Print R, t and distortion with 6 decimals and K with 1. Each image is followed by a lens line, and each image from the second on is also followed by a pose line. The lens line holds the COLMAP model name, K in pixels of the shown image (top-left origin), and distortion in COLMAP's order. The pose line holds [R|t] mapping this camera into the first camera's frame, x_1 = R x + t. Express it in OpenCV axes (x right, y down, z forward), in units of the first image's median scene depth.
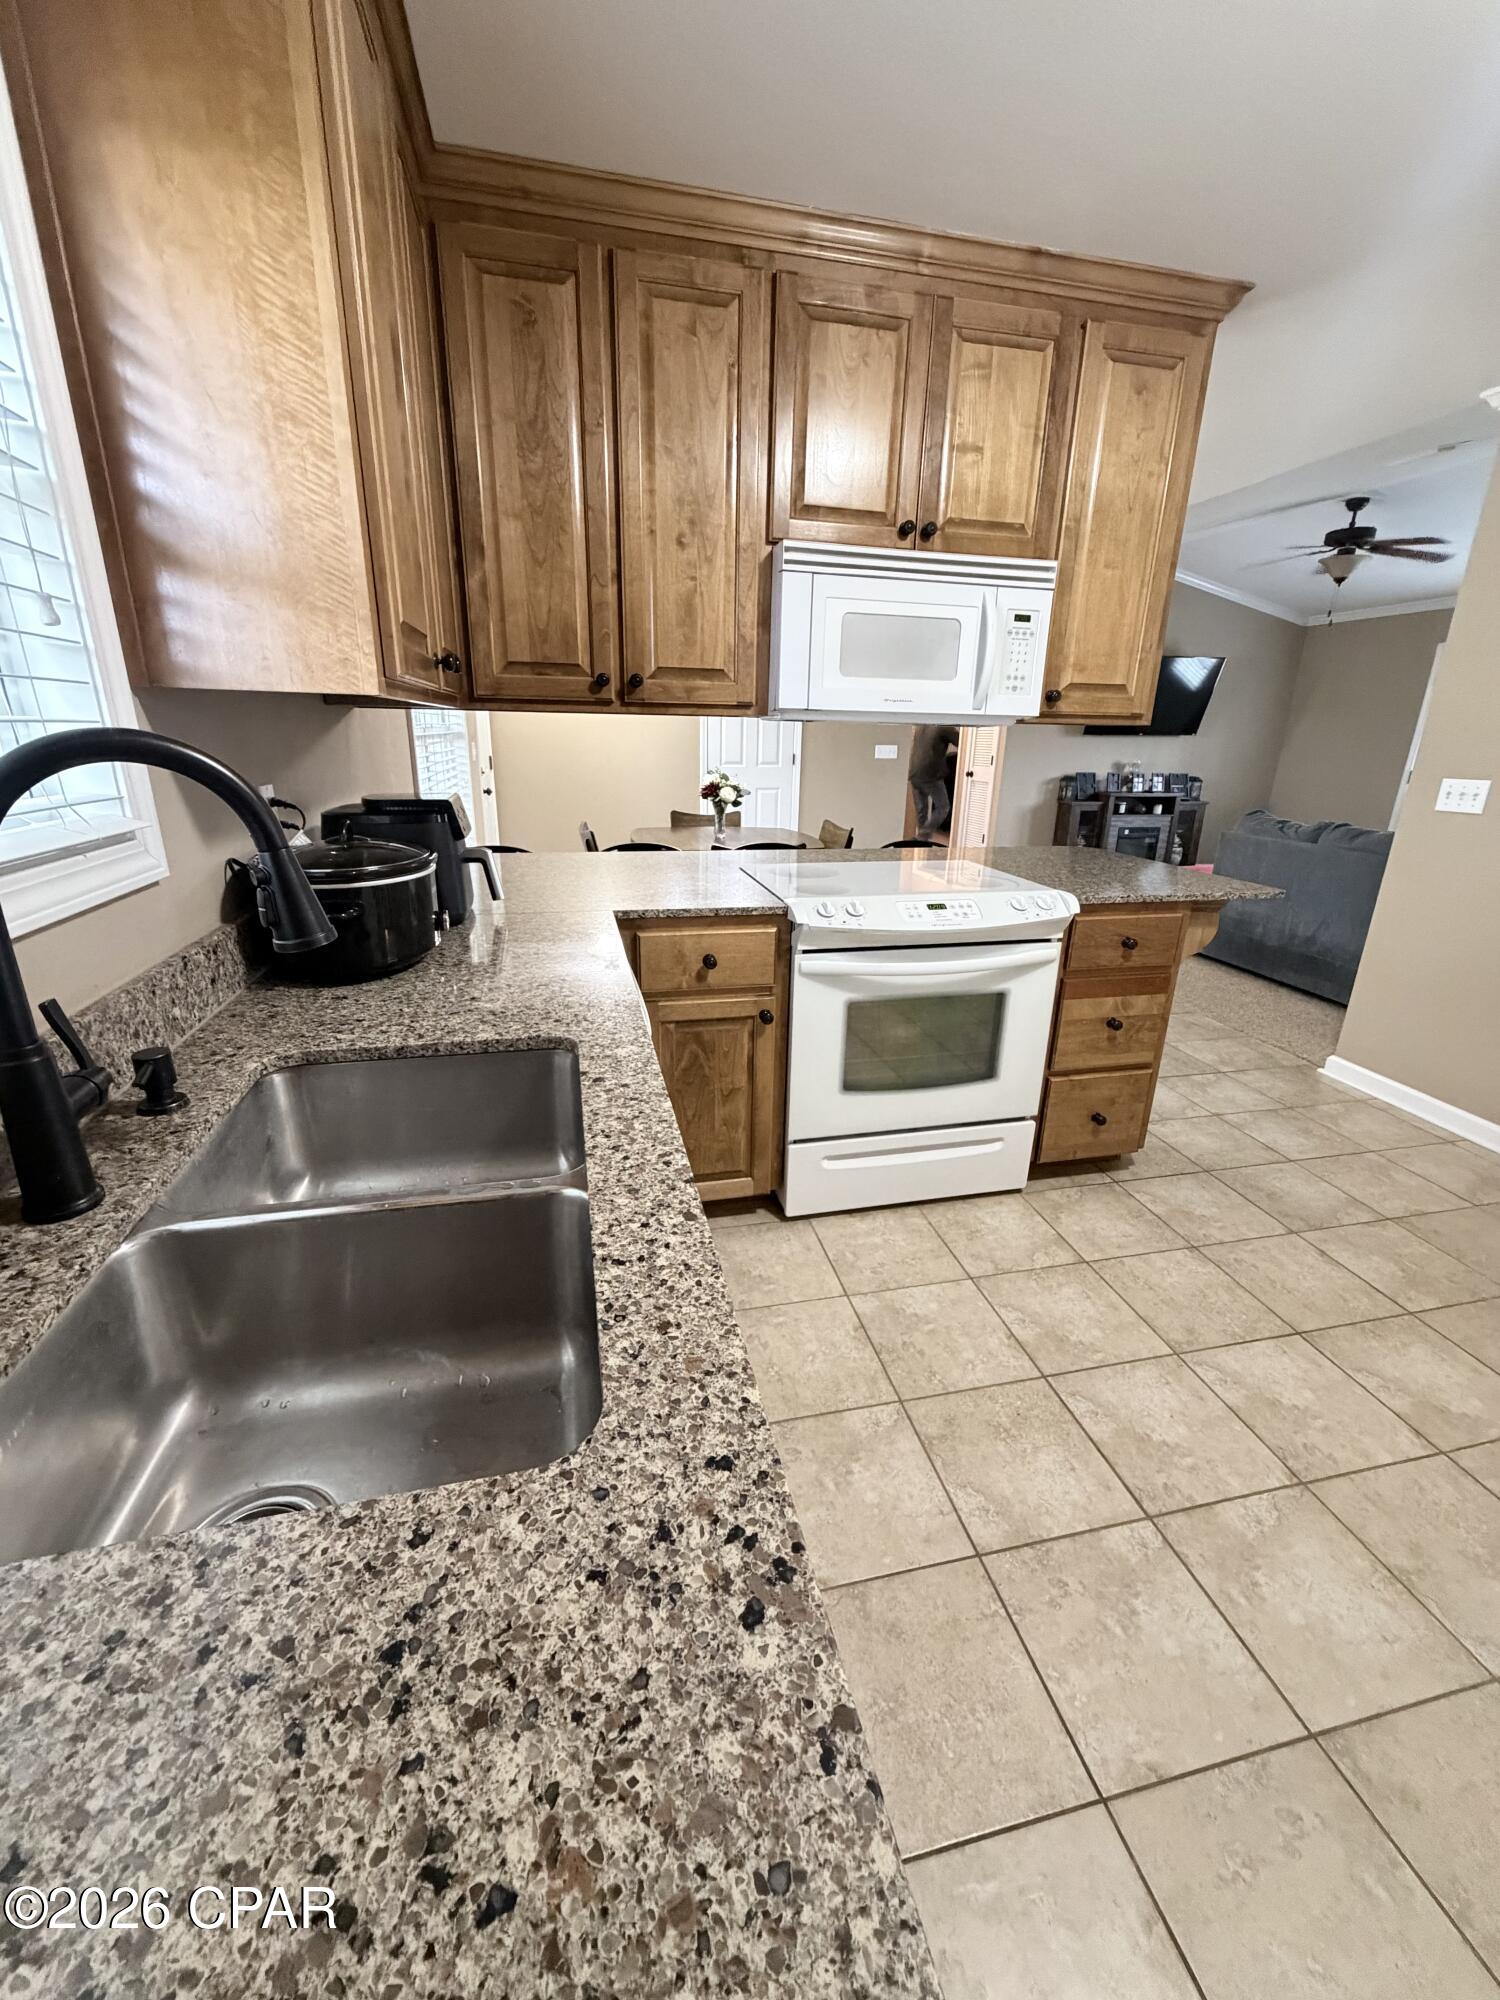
lens RADIAL K [[799.0, 0, 751.2], [0, 799.0, 995.0], [0, 0, 1]] dist [-0.000358, 0.000092]
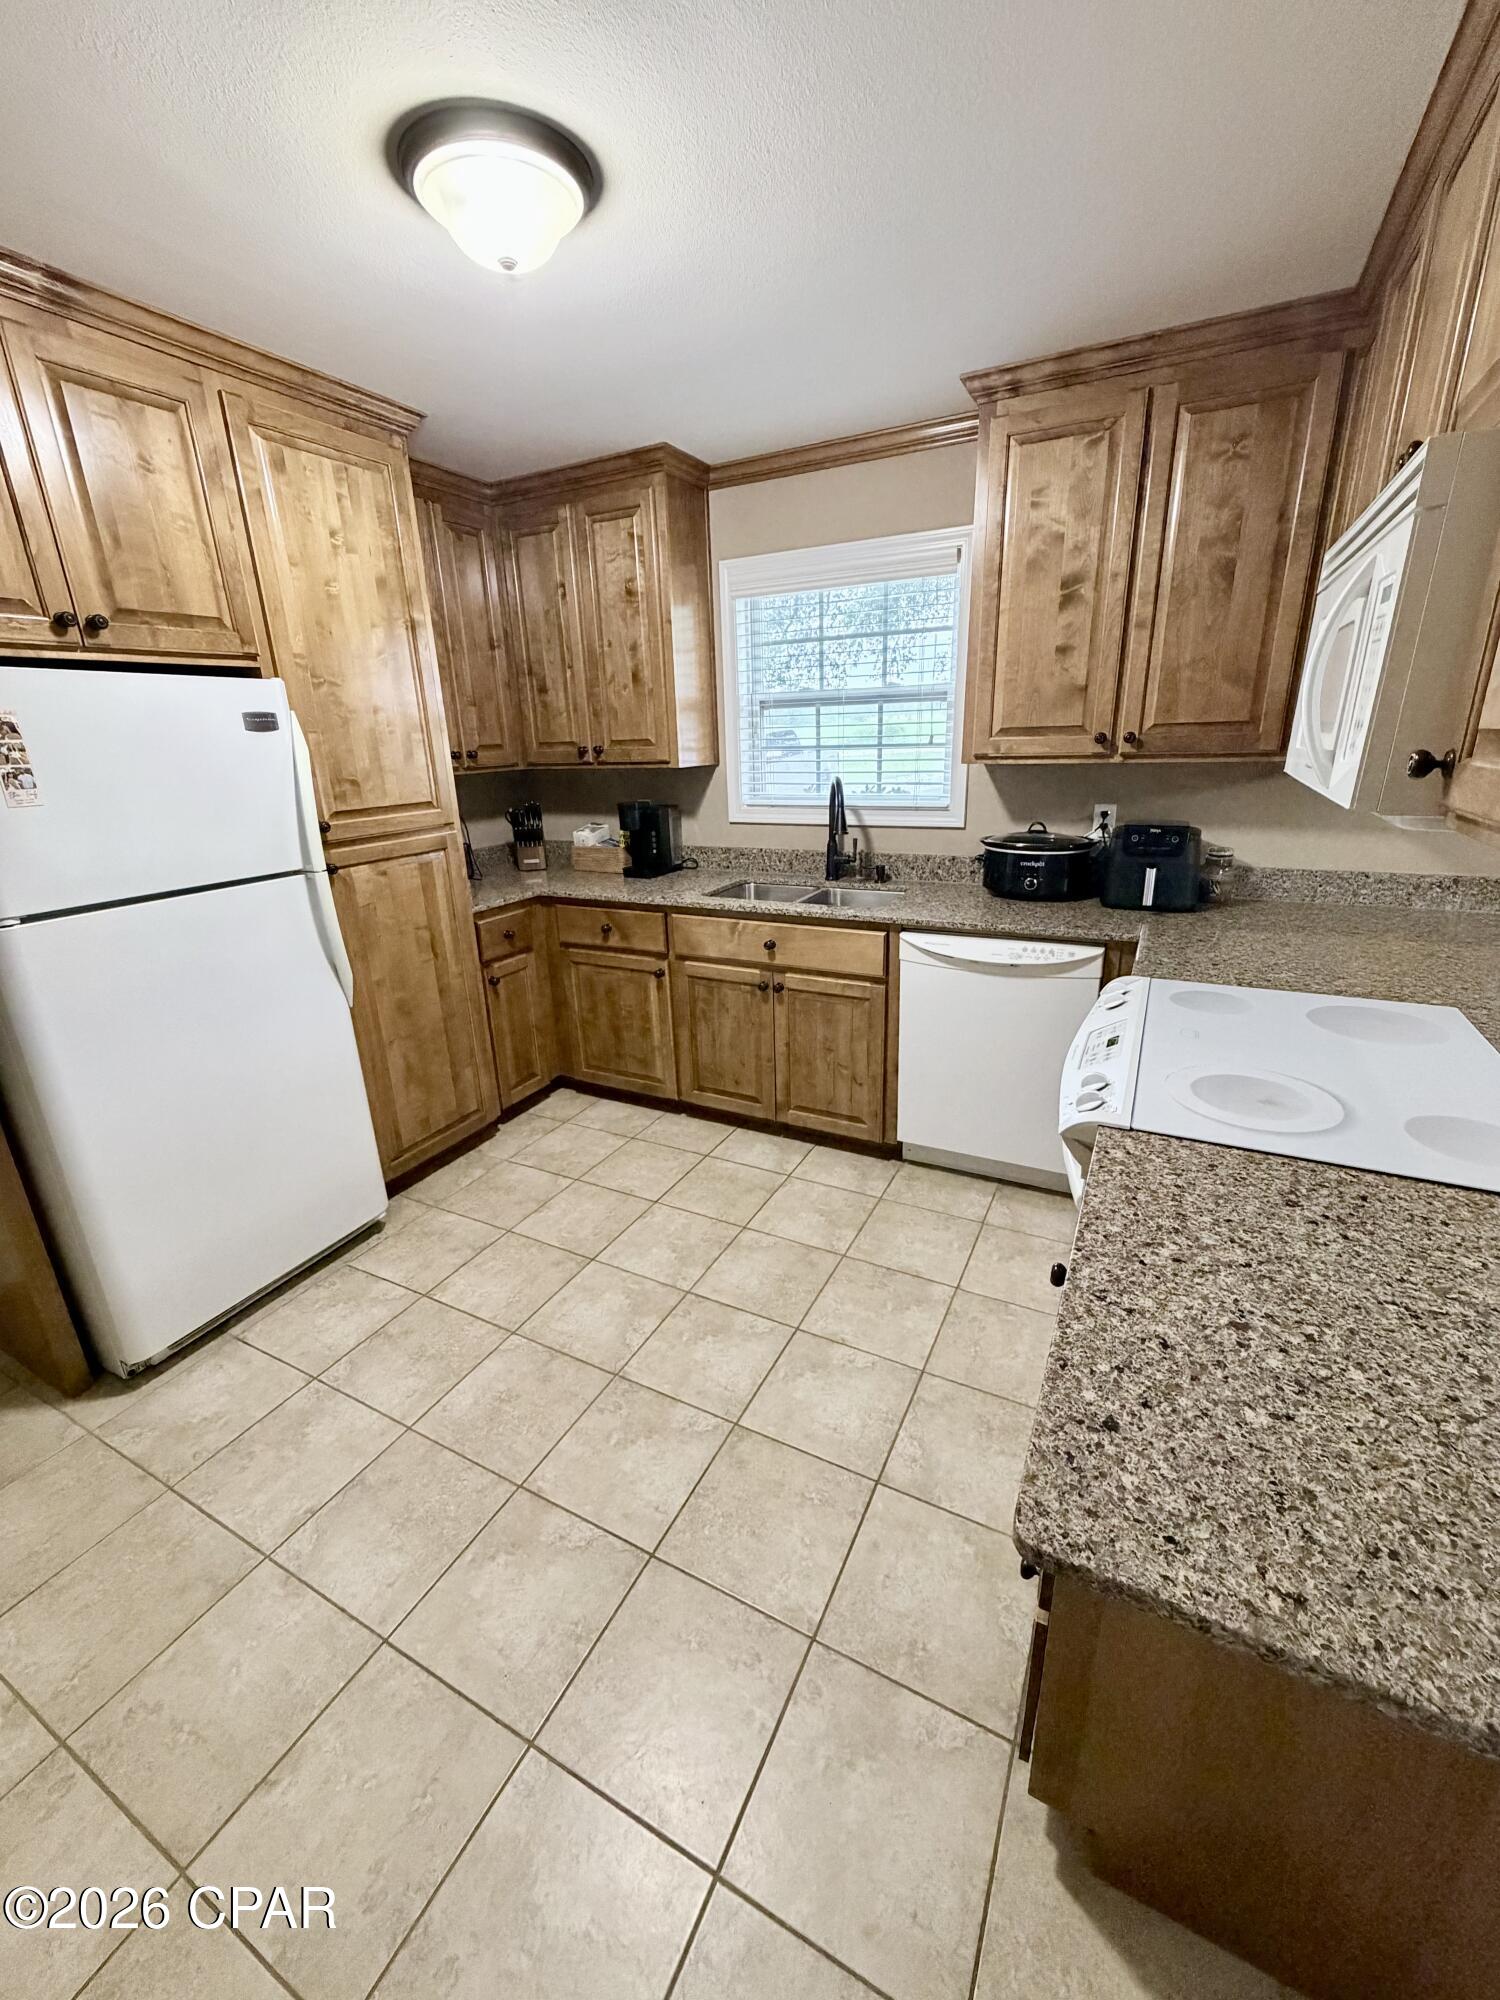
lens RADIAL K [[797.3, 0, 748.1], [0, 797.3, 994.5], [0, 0, 1]] dist [0.000421, 0.000029]
pose [[-0.650886, 0.238803, -0.720639, 0.976141], [-0.222943, 0.847261, 0.482126, -0.428042], [0.725702, 0.474471, -0.498231, 1.100472]]
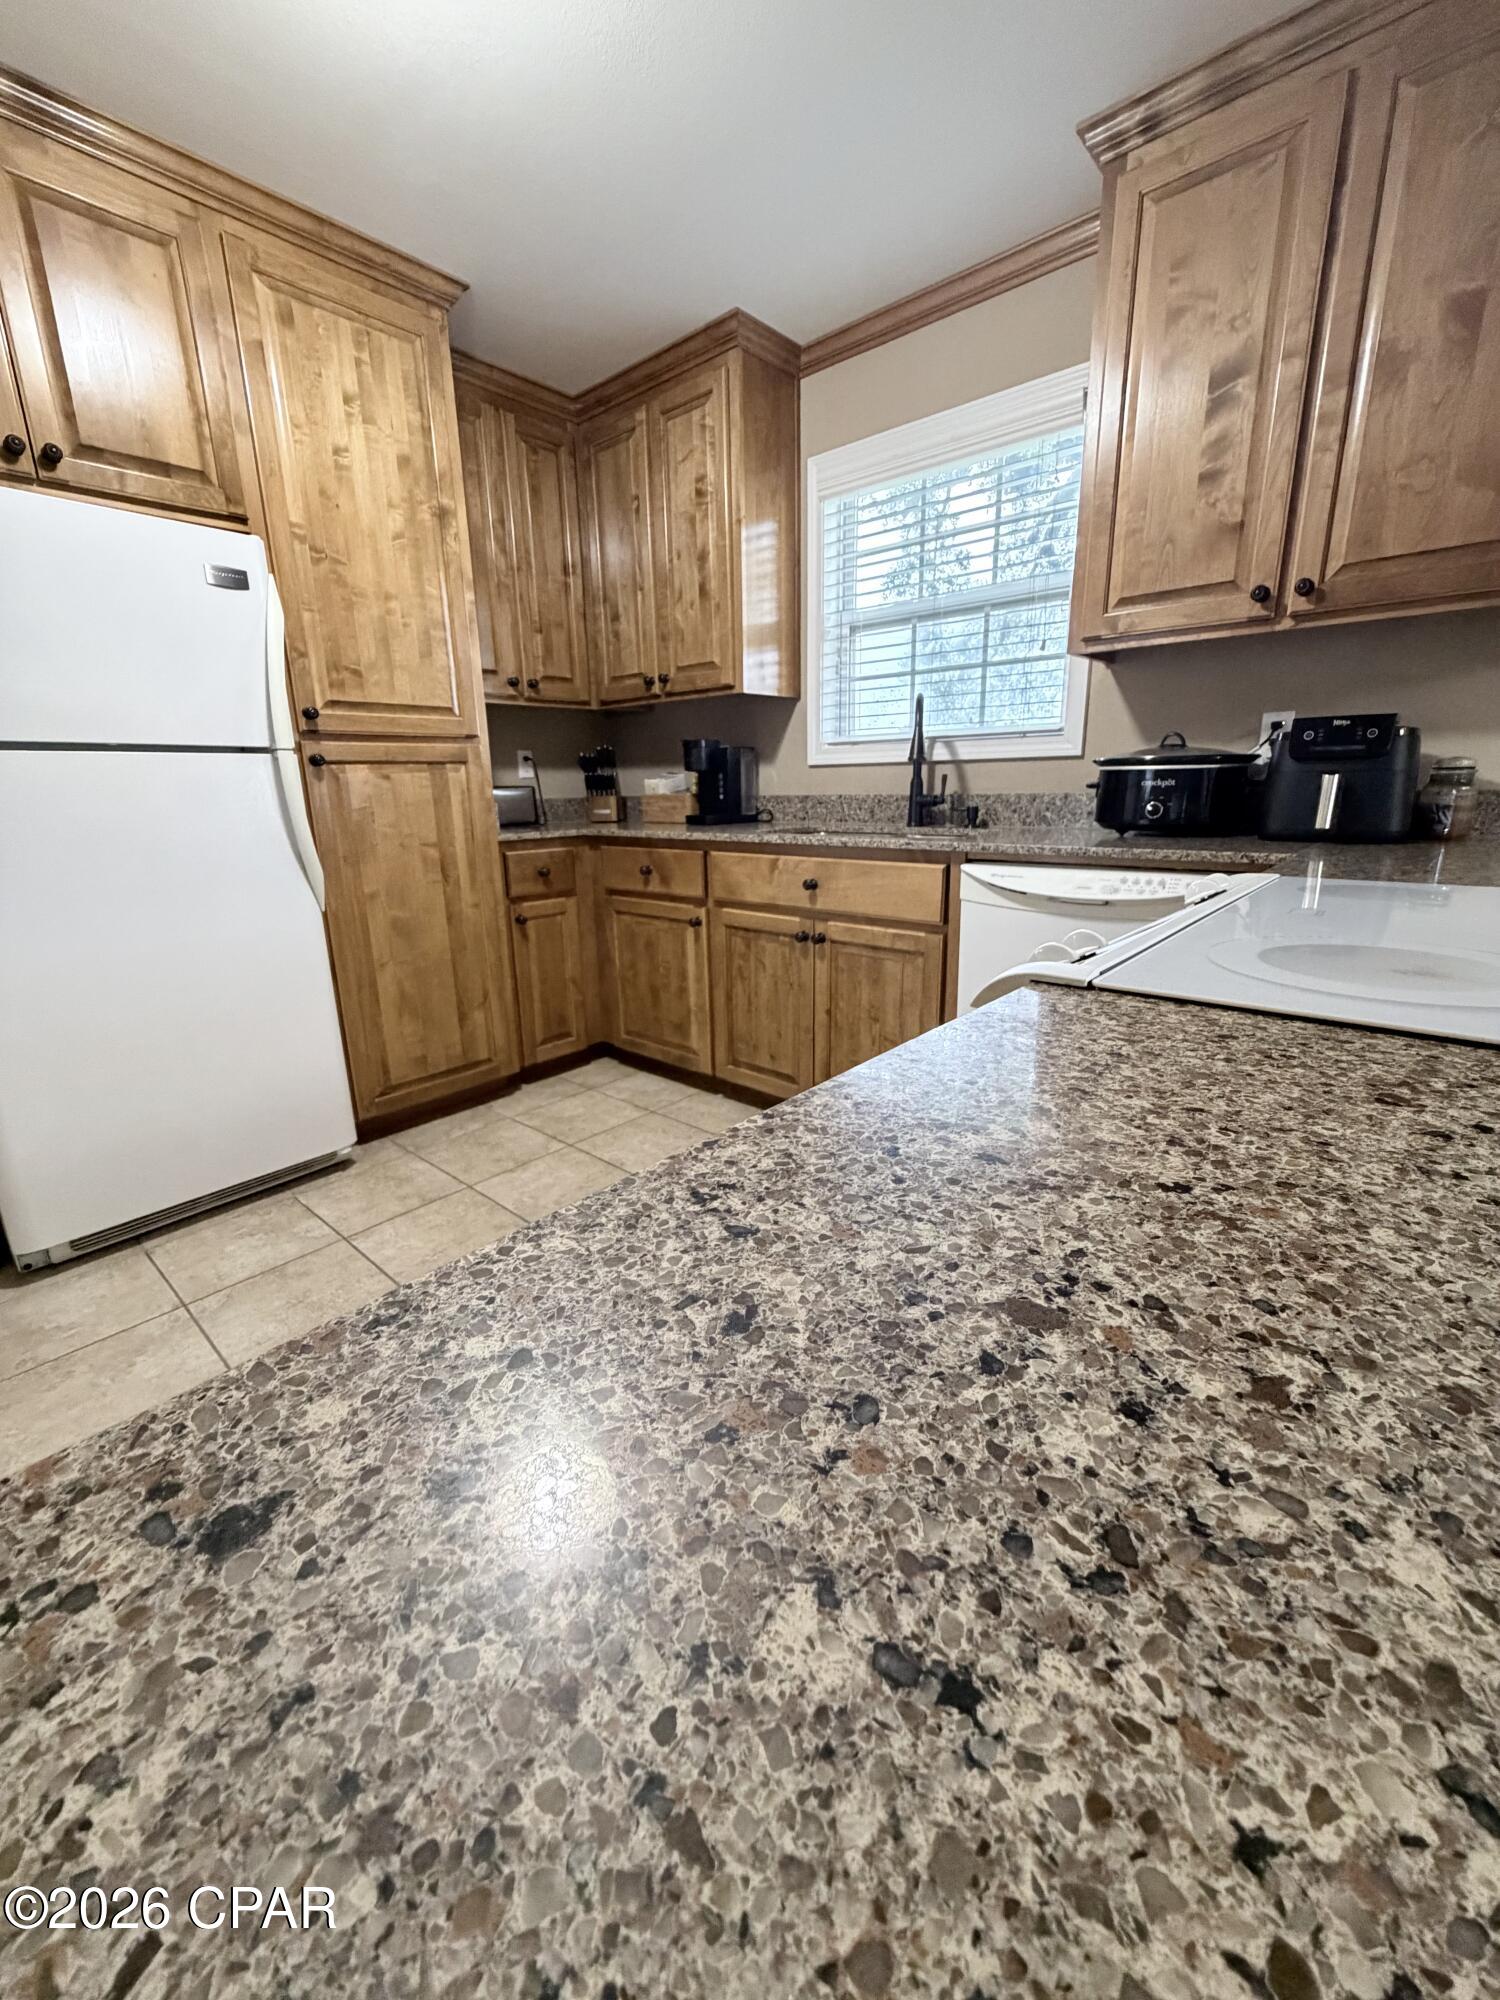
lens RADIAL K [[799.0, 0, 751.2], [0, 799.0, 995.0], [0, 0, 1]] dist [-0.000358, 0.000092]
pose [[-0.814928, 0.143930, -0.561406, 0.672957], [-0.181924, 0.856184, 0.483582, -0.247569], [0.550269, 0.496218, -0.671544, 1.189792]]
